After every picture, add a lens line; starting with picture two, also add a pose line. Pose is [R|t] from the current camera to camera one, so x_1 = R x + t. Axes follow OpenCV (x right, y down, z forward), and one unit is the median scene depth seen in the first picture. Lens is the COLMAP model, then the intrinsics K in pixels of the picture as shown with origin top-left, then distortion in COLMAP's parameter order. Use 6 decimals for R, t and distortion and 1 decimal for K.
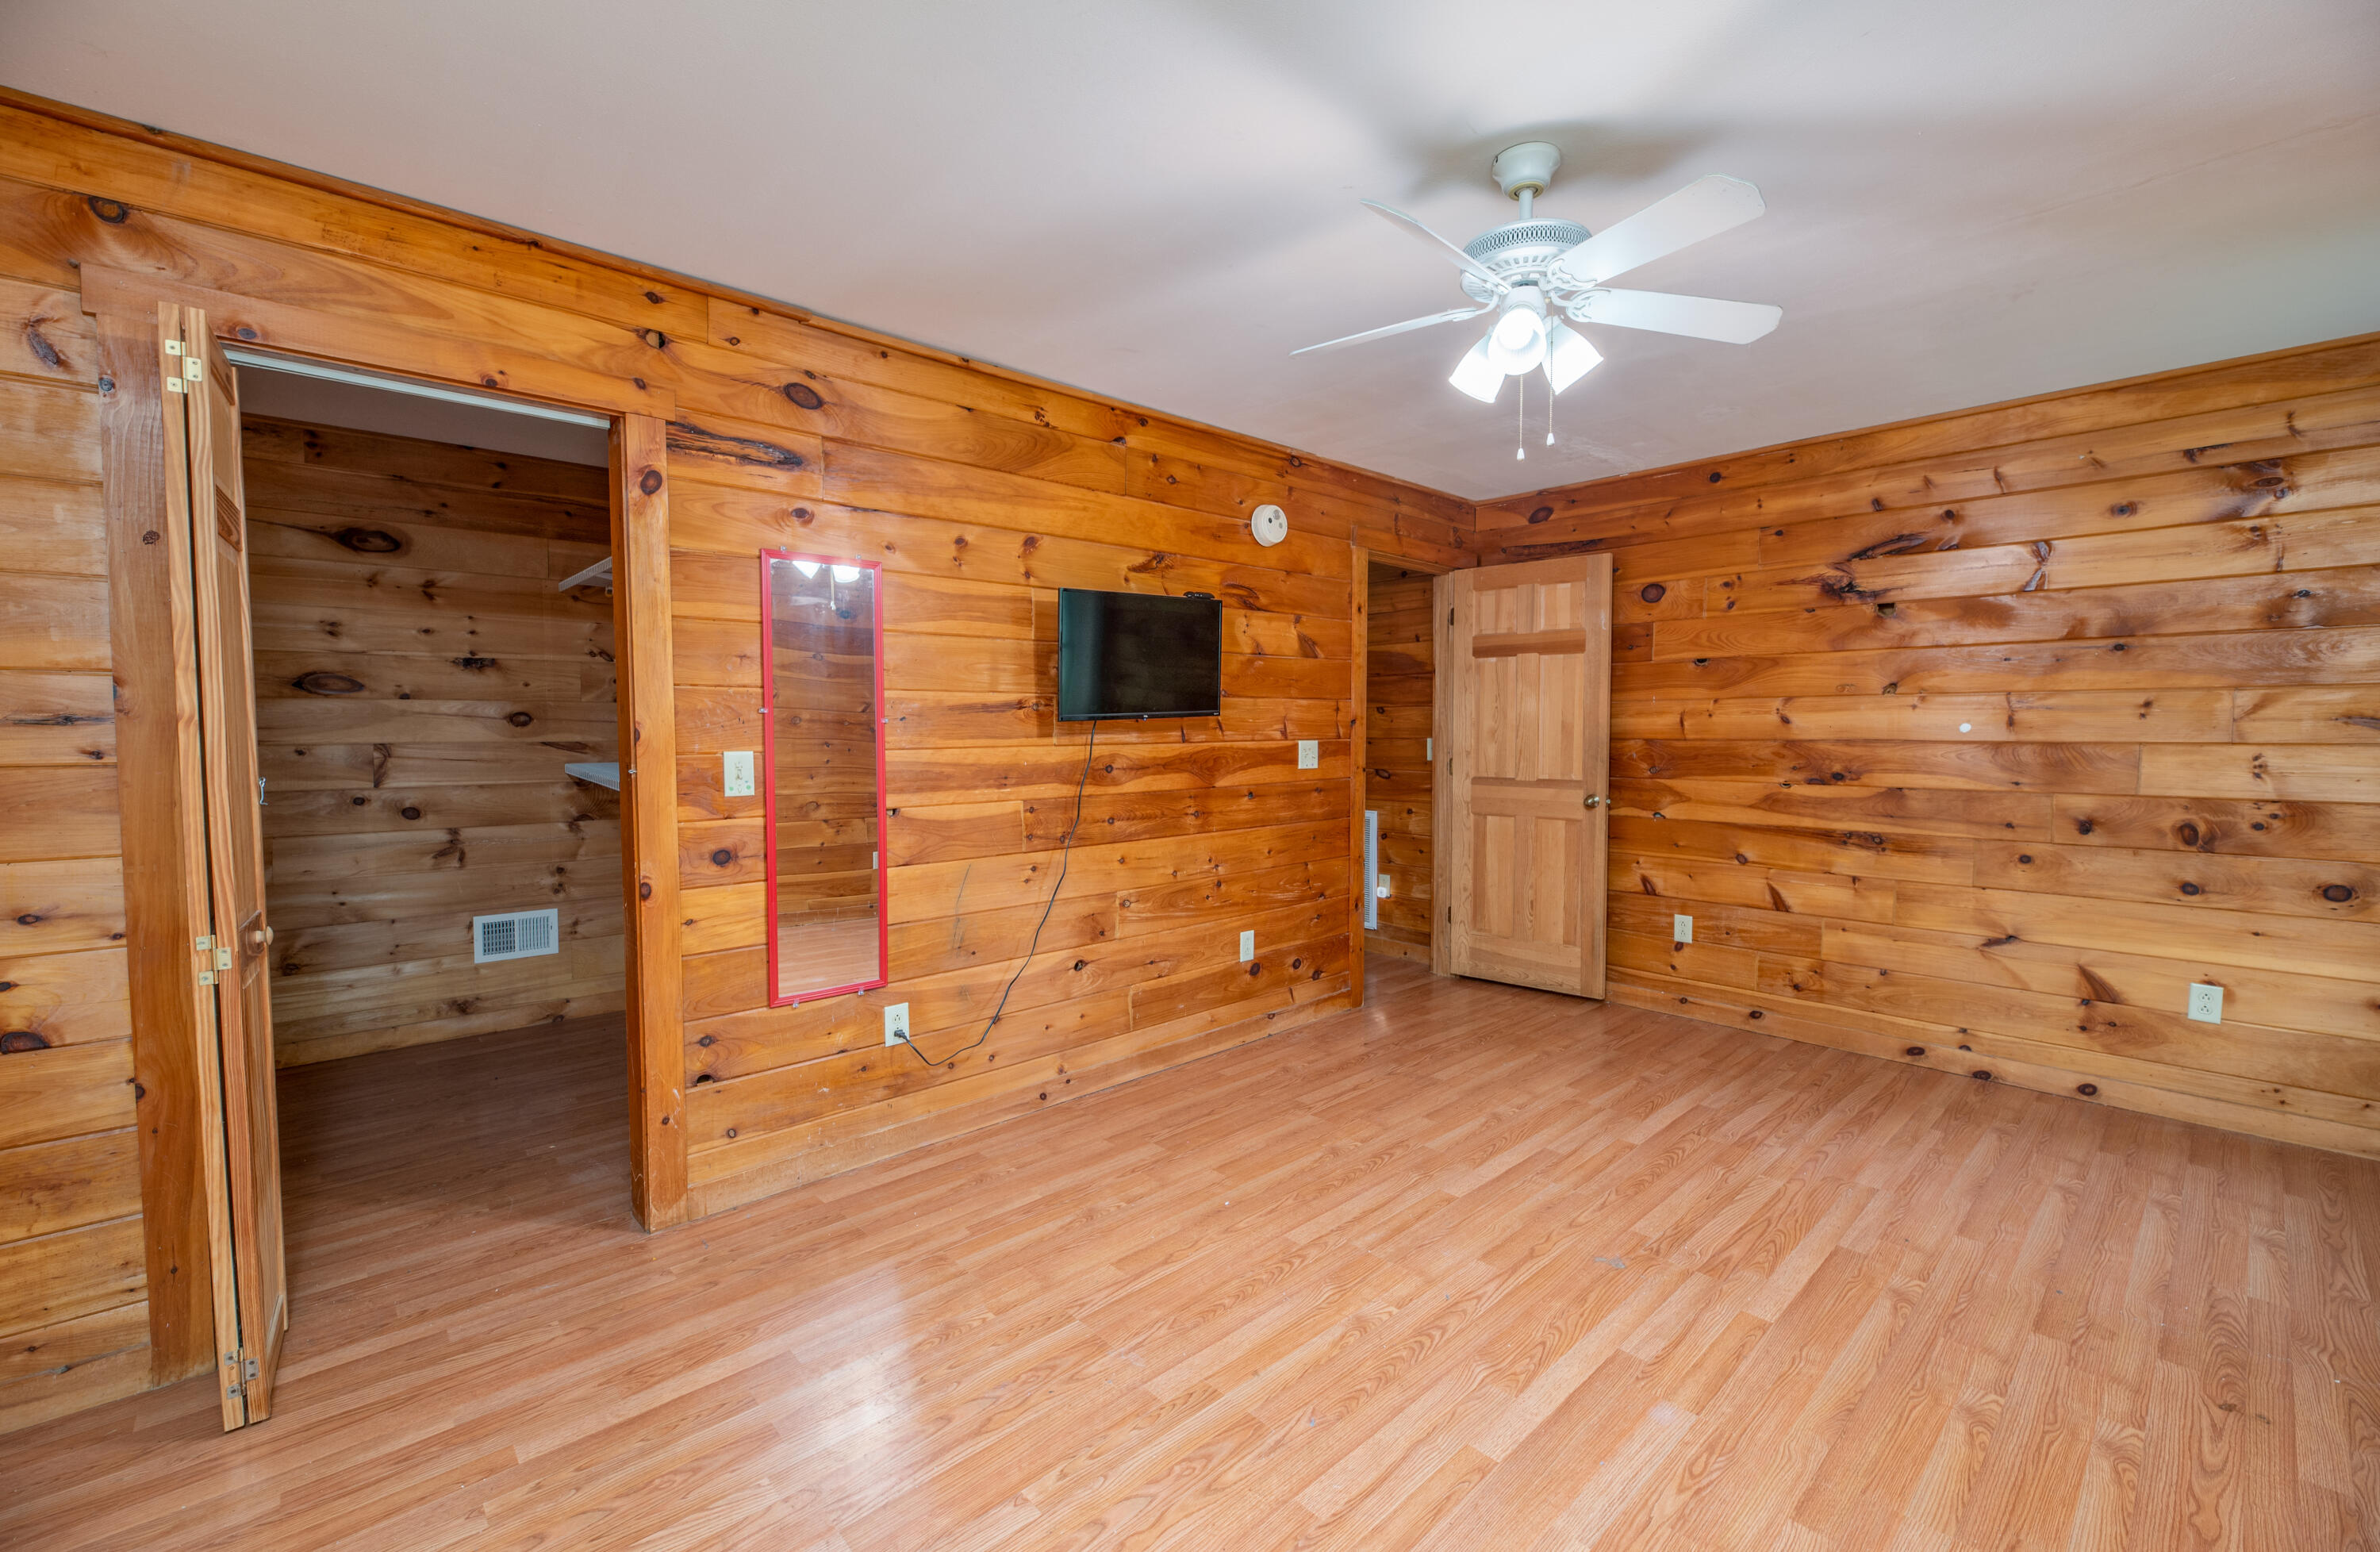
lens RADIAL K [[992.5, 0, 1197.9], [0, 992.5, 773.9], [0, 0, 1]] dist [-0.005755, -0.000266]
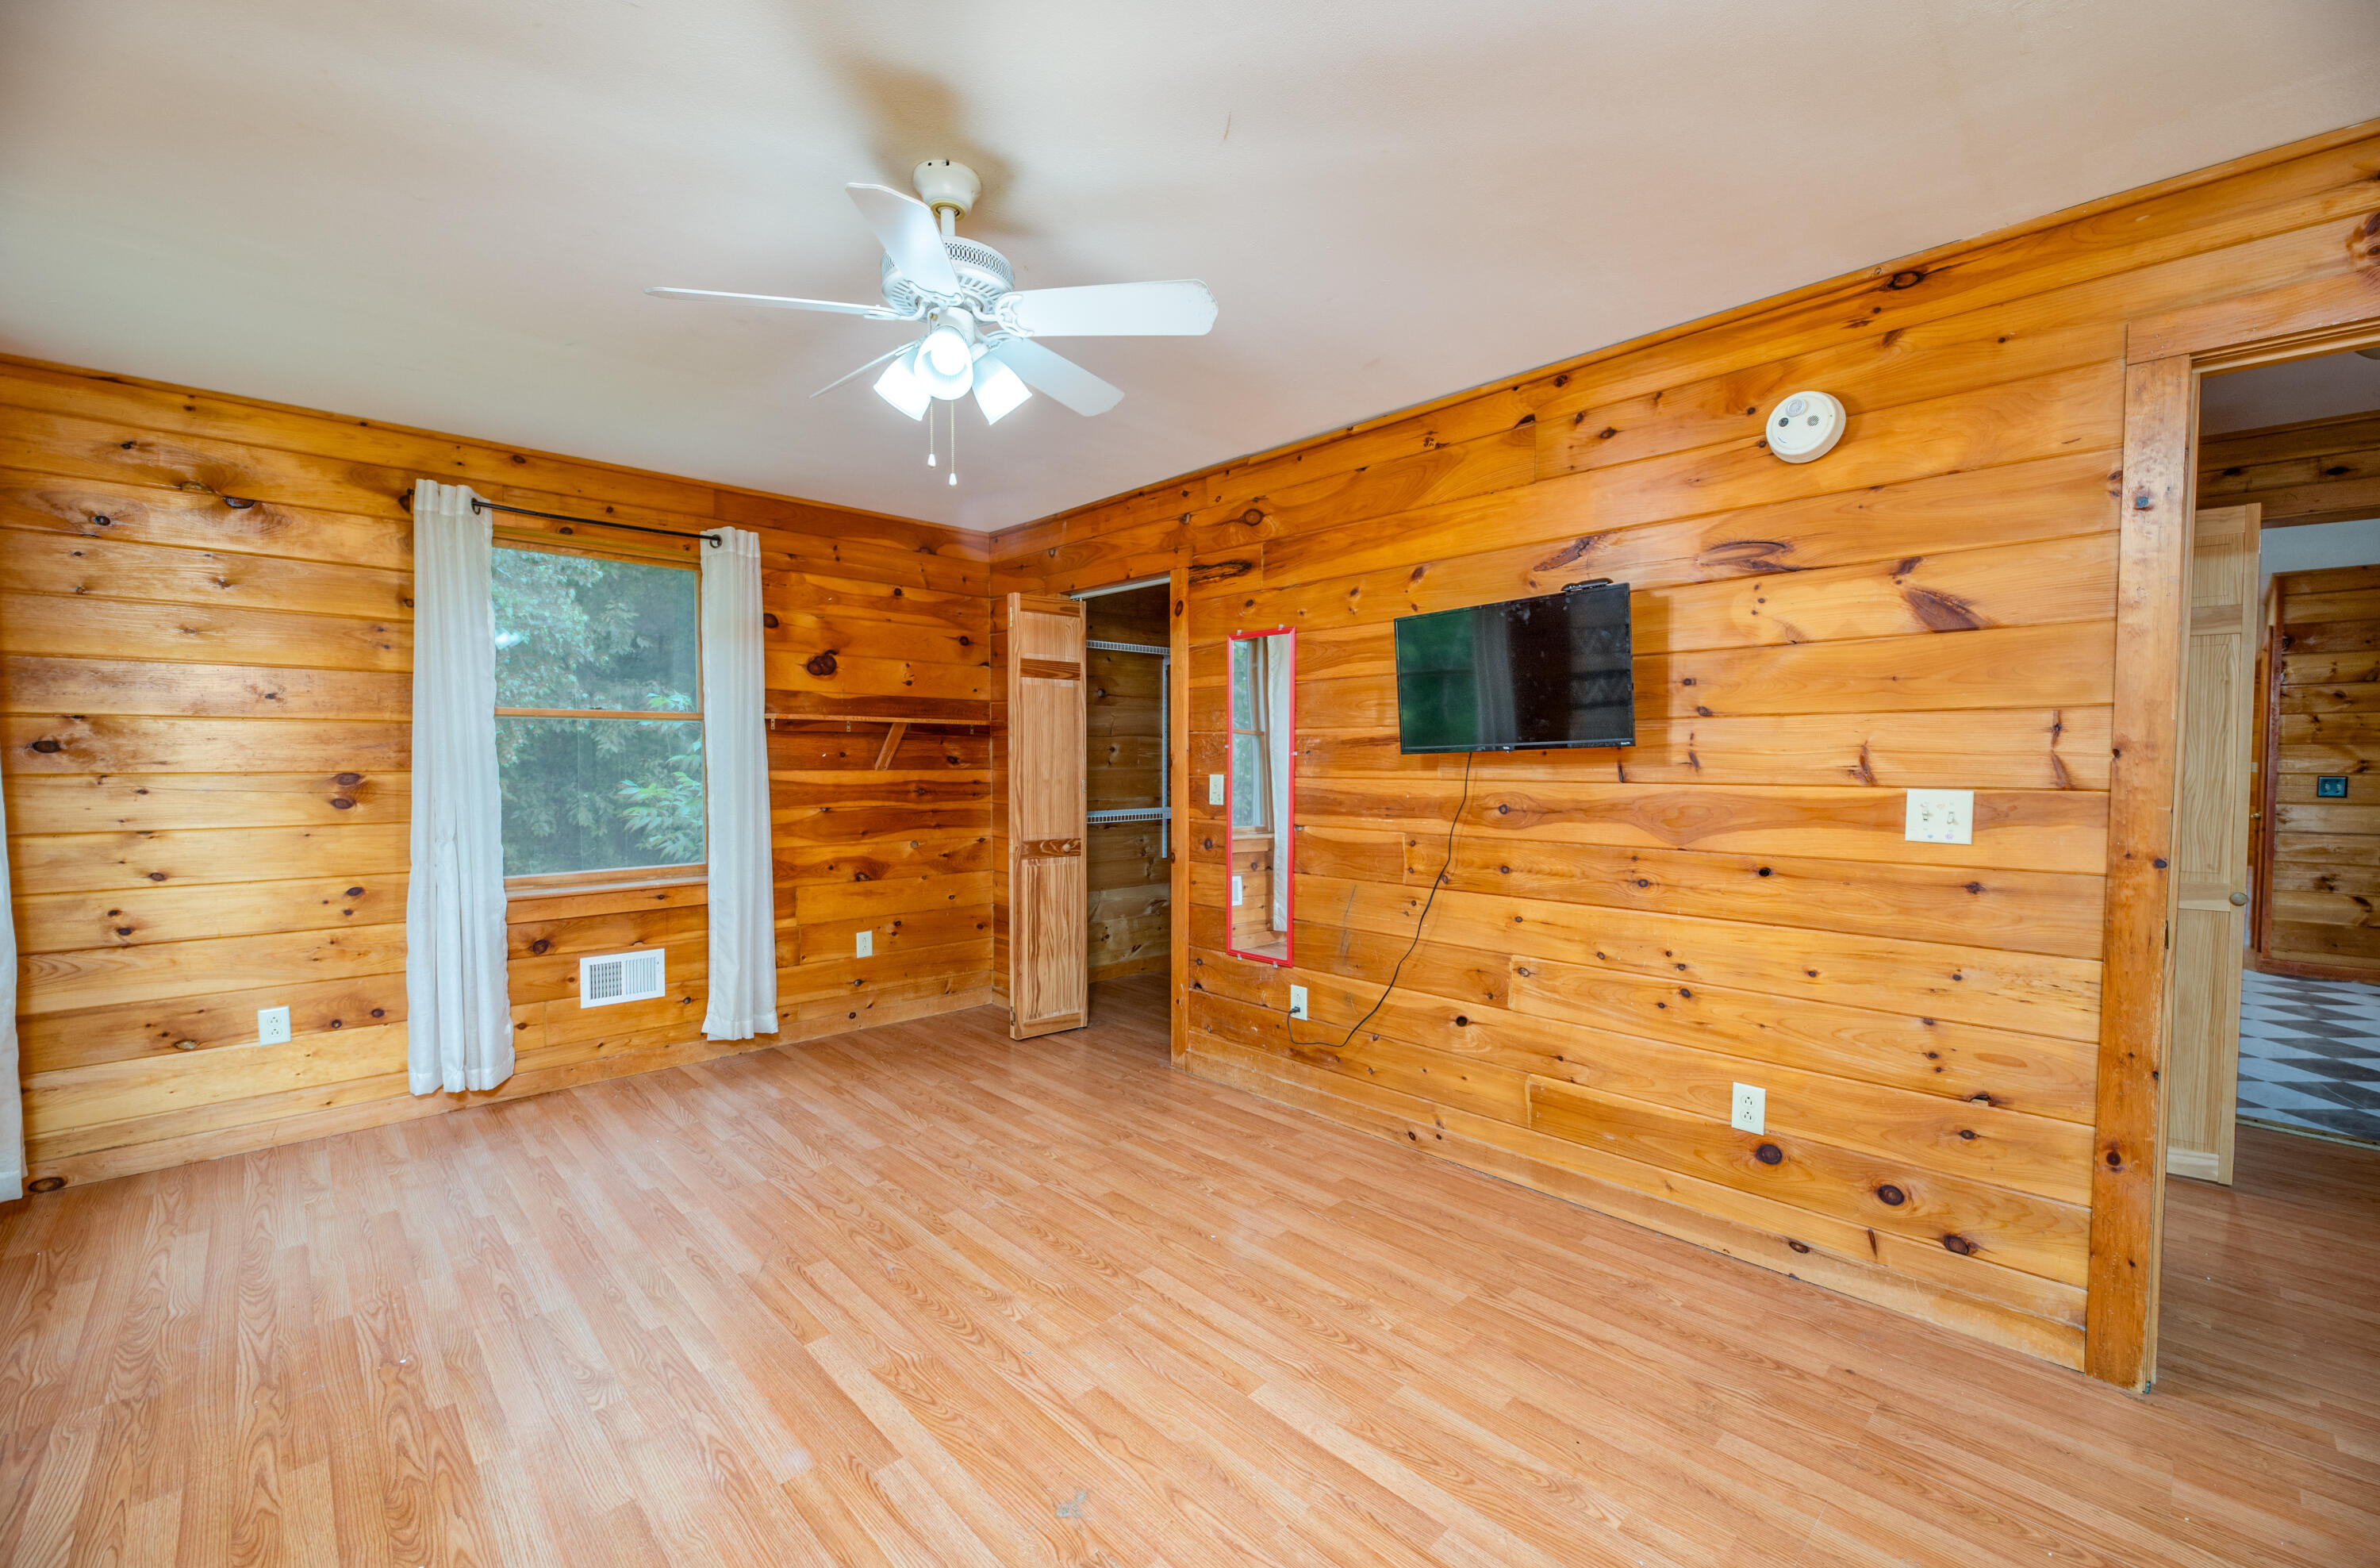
lens RADIAL K [[973.1, 0, 1190.3], [0, 973.1, 796.7], [0, 0, 1]] dist [-0.000150, -0.000257]
pose [[0.008795, 0.042989, -0.999037, 0.938148], [-0.051497, 0.997769, 0.042481, -0.046977], [0.998634, 0.051074, 0.010989, 0.894491]]
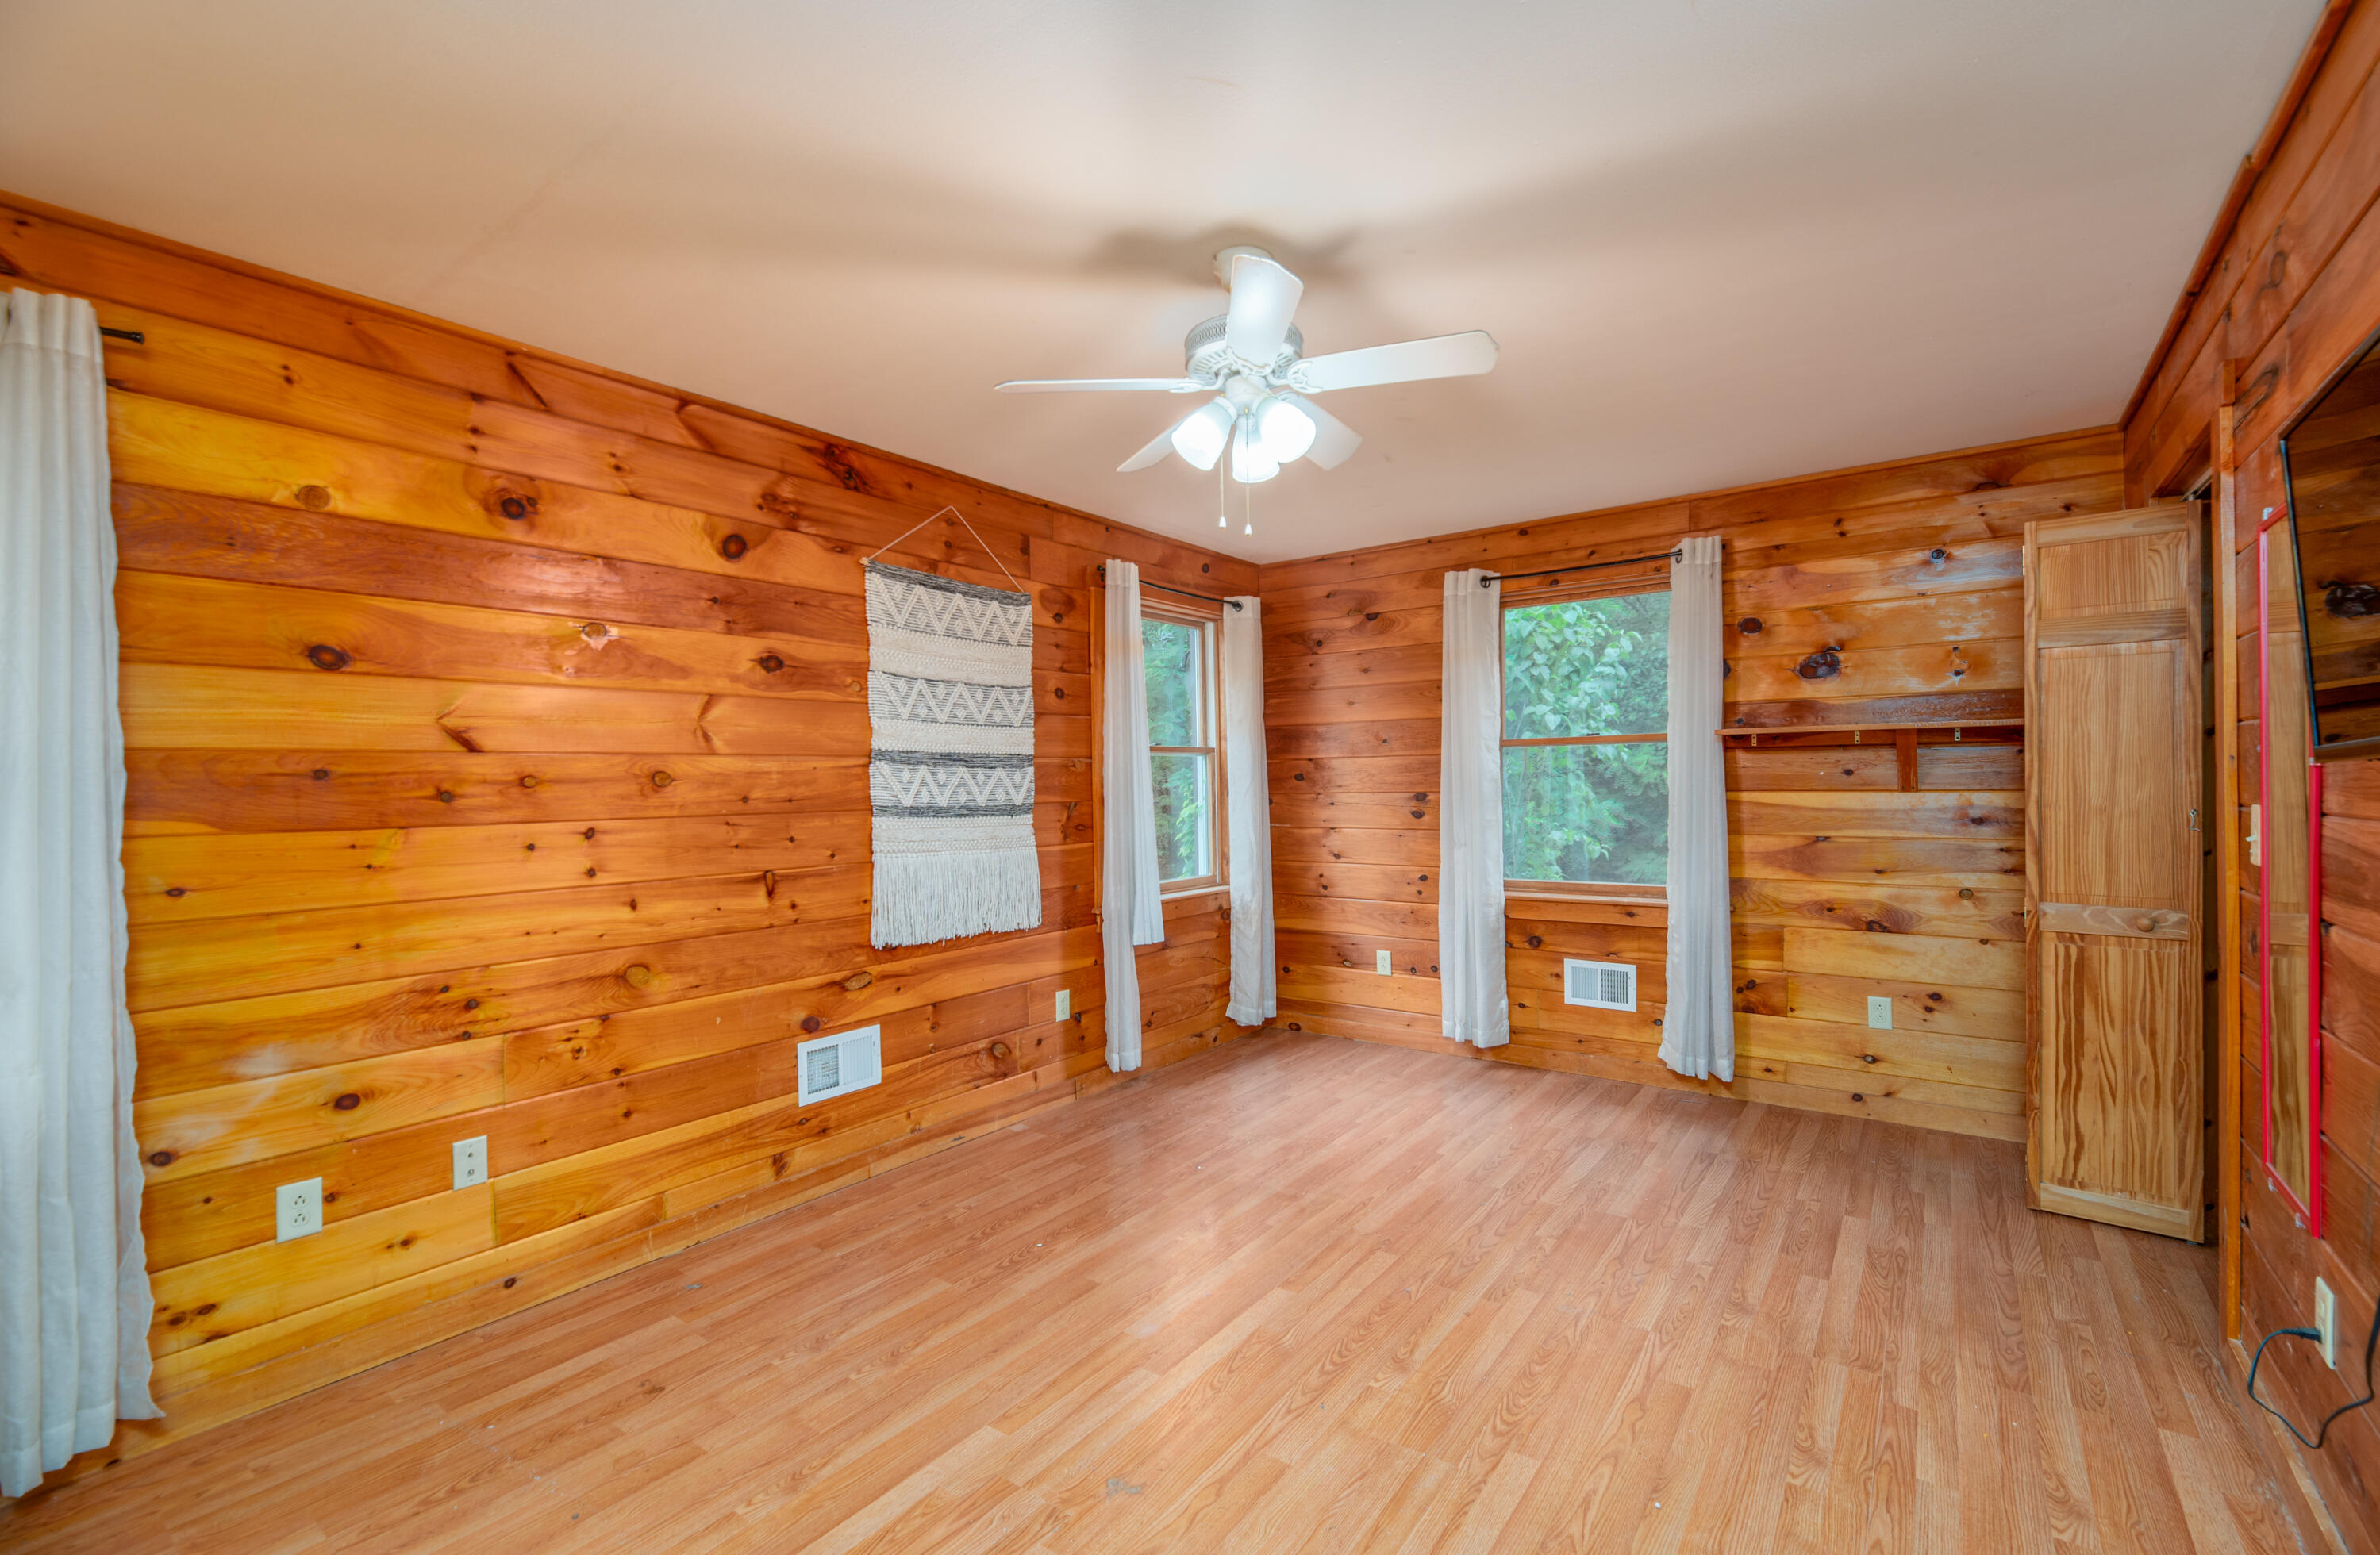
lens RADIAL K [[998.8, 0, 1220.6], [0, 998.8, 789.6], [0, 0, 1]] dist [0.001675, 0.000203]
pose [[-0.979579, 0.018336, -0.200223, 0.415314], [0.007124, 0.998373, 0.056577, -0.077029], [0.200935, 0.053995, -0.978115, 1.484830]]
